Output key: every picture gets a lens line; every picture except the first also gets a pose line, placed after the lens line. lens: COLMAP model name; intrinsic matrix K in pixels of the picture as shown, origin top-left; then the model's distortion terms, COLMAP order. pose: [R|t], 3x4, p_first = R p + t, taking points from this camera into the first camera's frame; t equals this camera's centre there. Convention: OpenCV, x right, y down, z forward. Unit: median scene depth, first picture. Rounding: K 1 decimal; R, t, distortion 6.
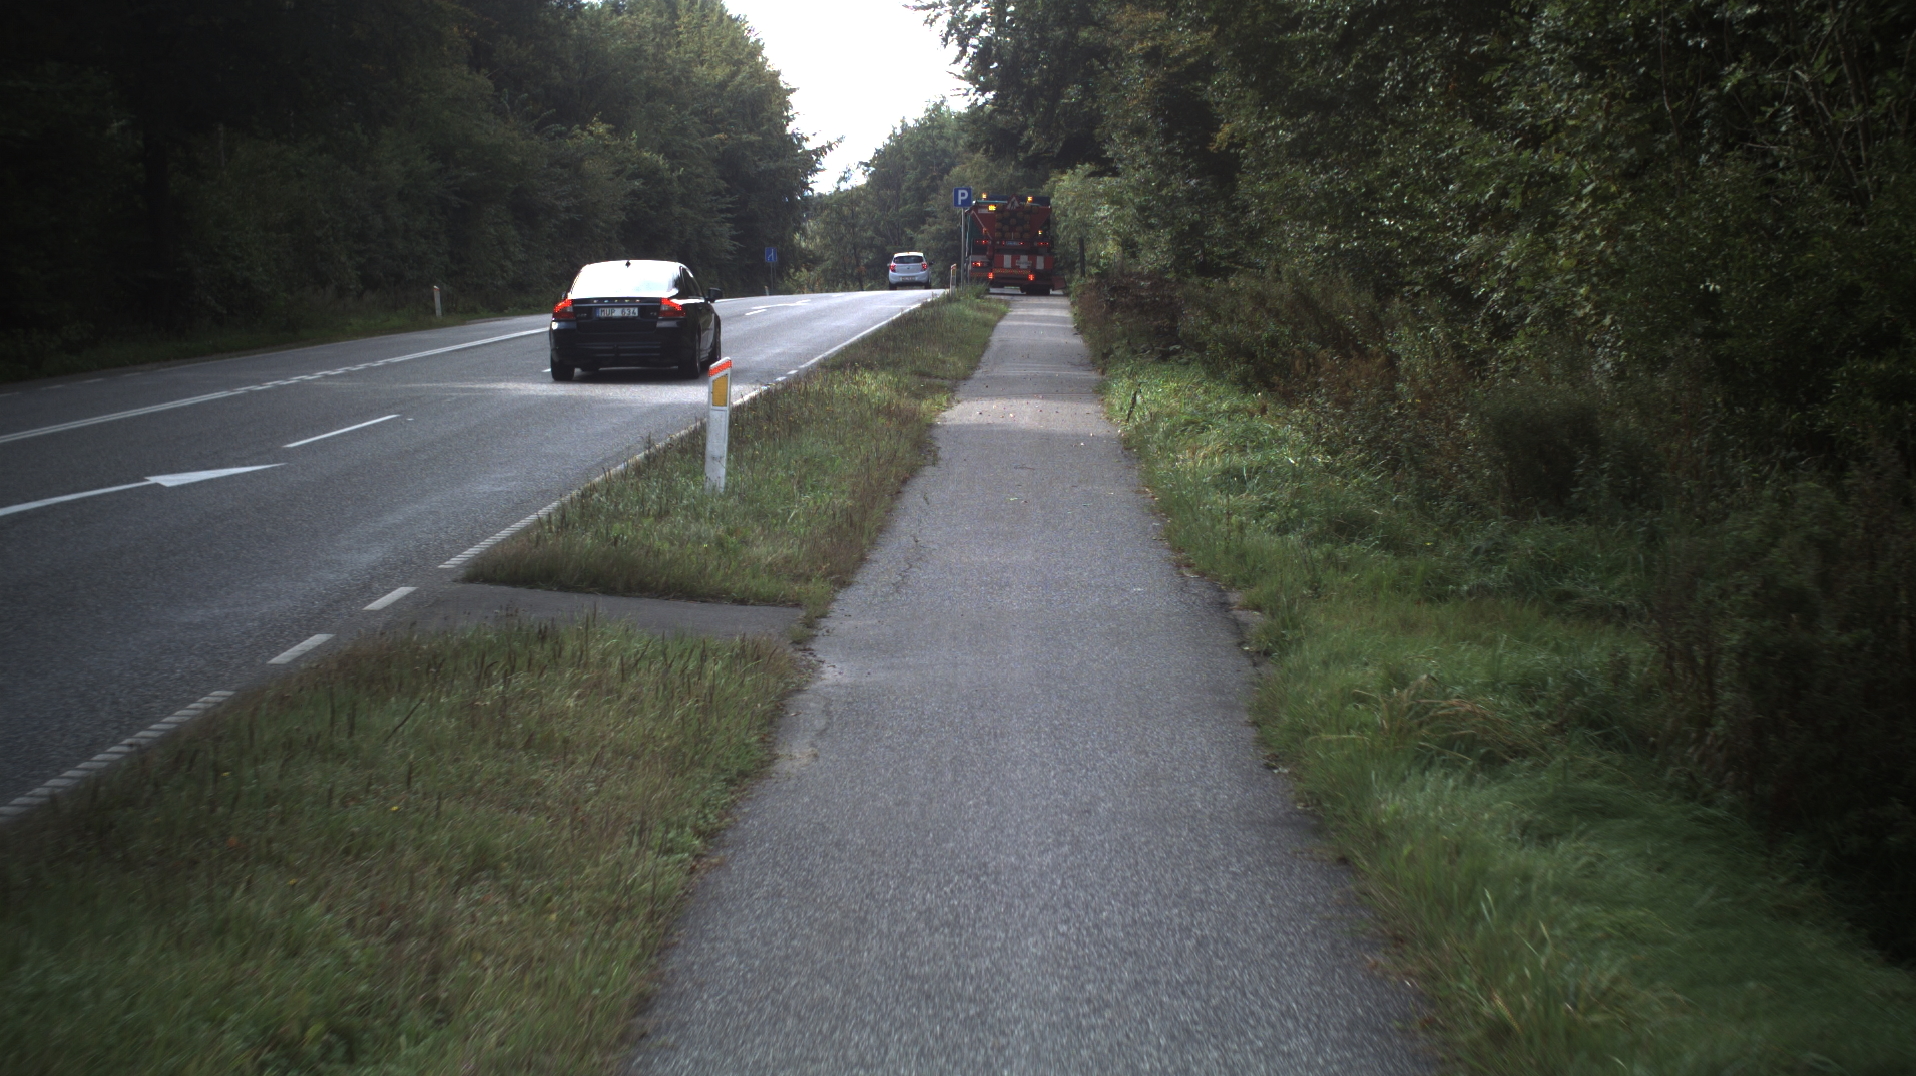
lens RADIAL K [[12032.1, 0, 968.7], [0, 12032.1, 540.3], [0, 0, 1]] dist [-2.555392, 0.000000]
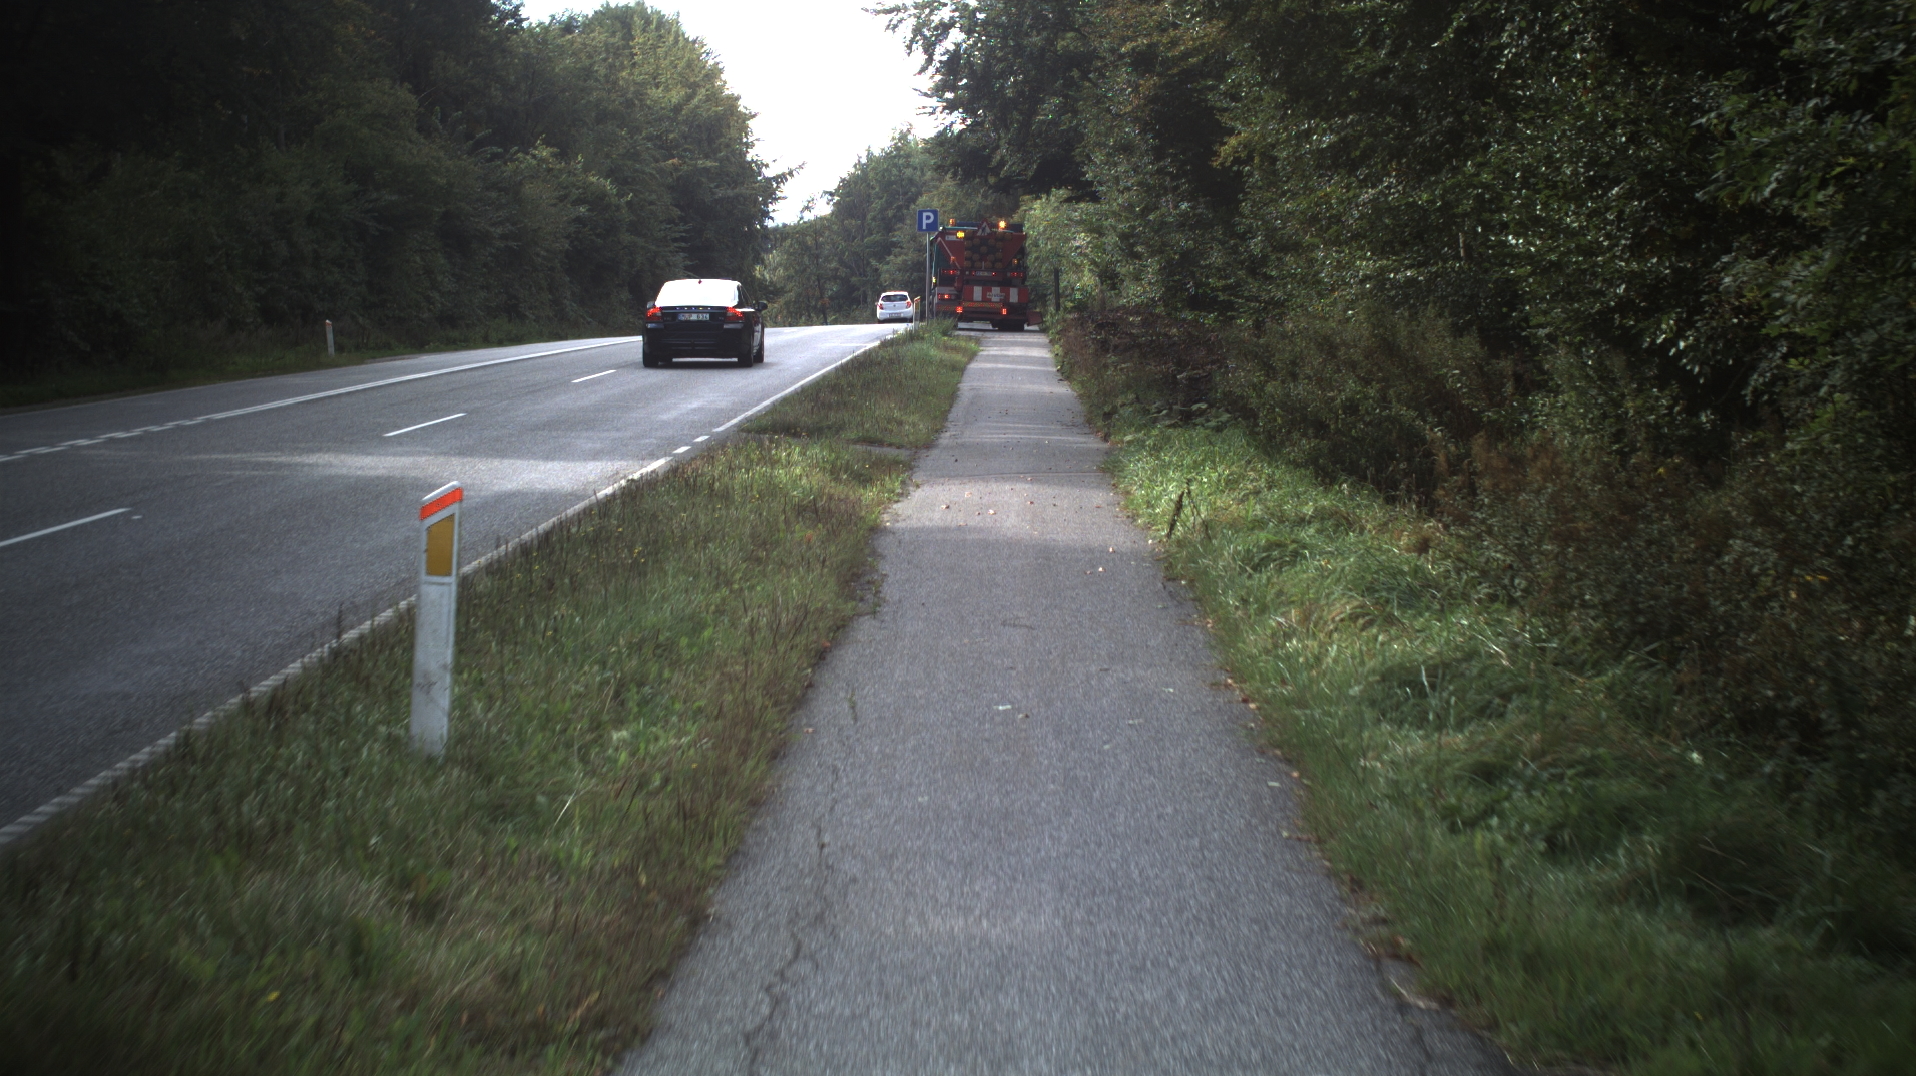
lens RADIAL K [[12032.1, 0, 961.8], [0, 12032.1, 532.5], [0, 0, 1]] dist [-2.555392, 0.000000]
pose [[0.999995, 0.002273, 0.002200, 0.000153], [-0.002266, 0.999992, -0.003332, -0.003902], [-0.002208, 0.003327, 0.999992, 0.166872]]
